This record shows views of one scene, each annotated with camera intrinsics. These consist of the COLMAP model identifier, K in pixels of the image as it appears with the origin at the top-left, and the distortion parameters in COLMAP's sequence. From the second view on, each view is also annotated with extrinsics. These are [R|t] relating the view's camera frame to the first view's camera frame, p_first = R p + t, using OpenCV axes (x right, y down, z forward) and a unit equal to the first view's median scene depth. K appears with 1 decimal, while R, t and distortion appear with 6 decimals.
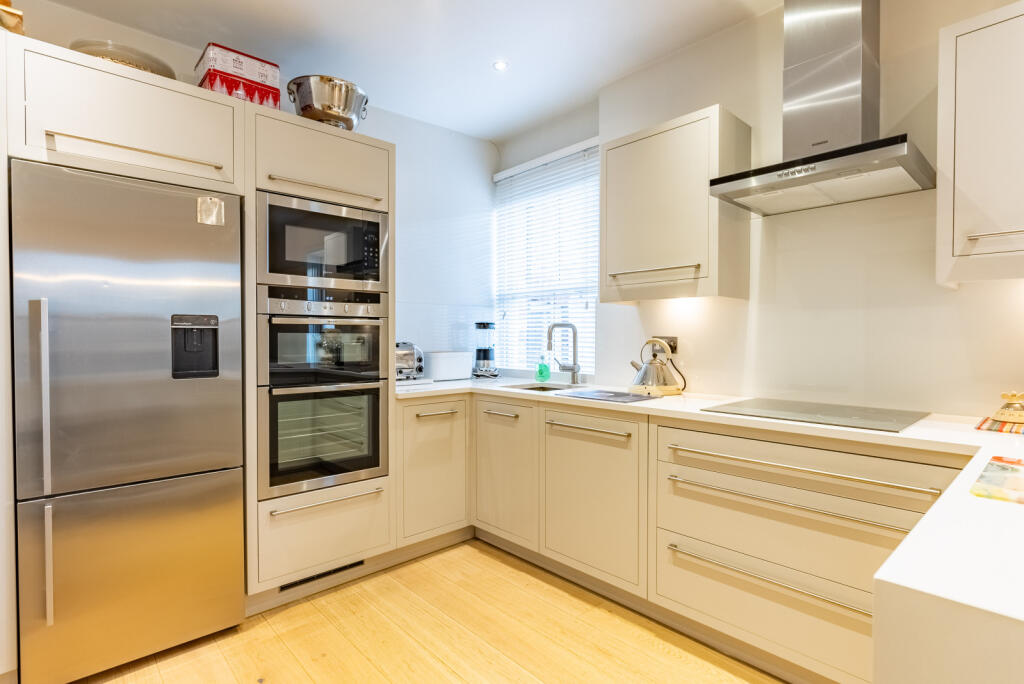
lens RADIAL K [[513.2, 0, 512.0], [0, 513.2, 342.0], [0, 0, 1]] dist [-0.003460, -0.000163]
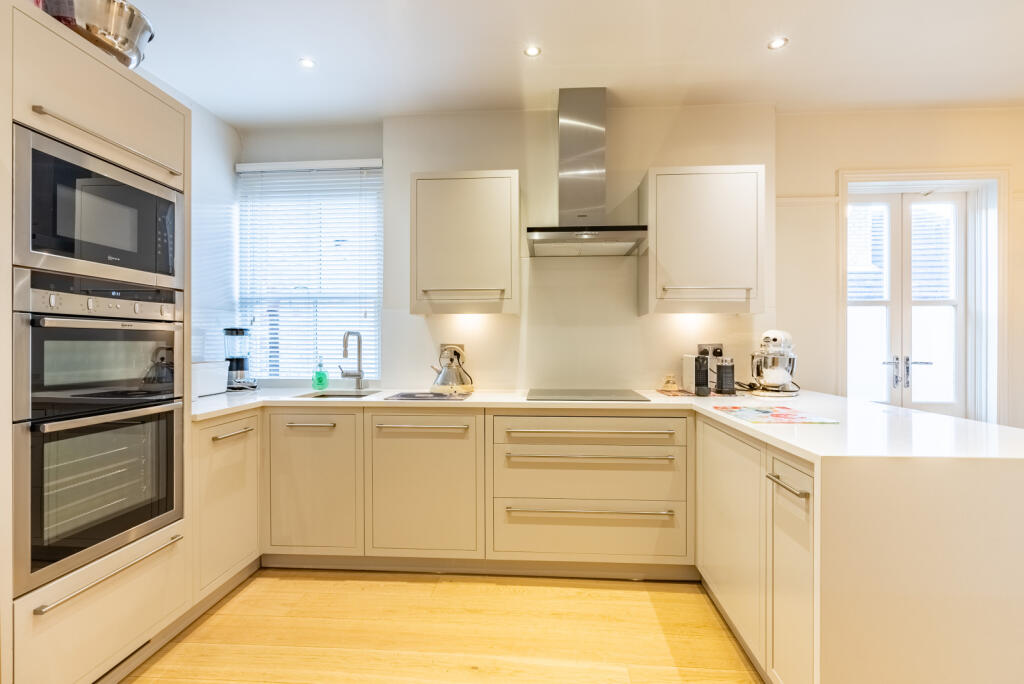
lens RADIAL K [[472.3, 0, 512.0], [0, 472.3, 342.0], [0, 0, 1]] dist [0.003151, 0.000282]
pose [[0.723963, 0.000637, 0.689838, -0.378381], [0.007448, 0.999934, -0.008740, -0.005053], [-0.689798, 0.011465, 0.723911, 0.105067]]
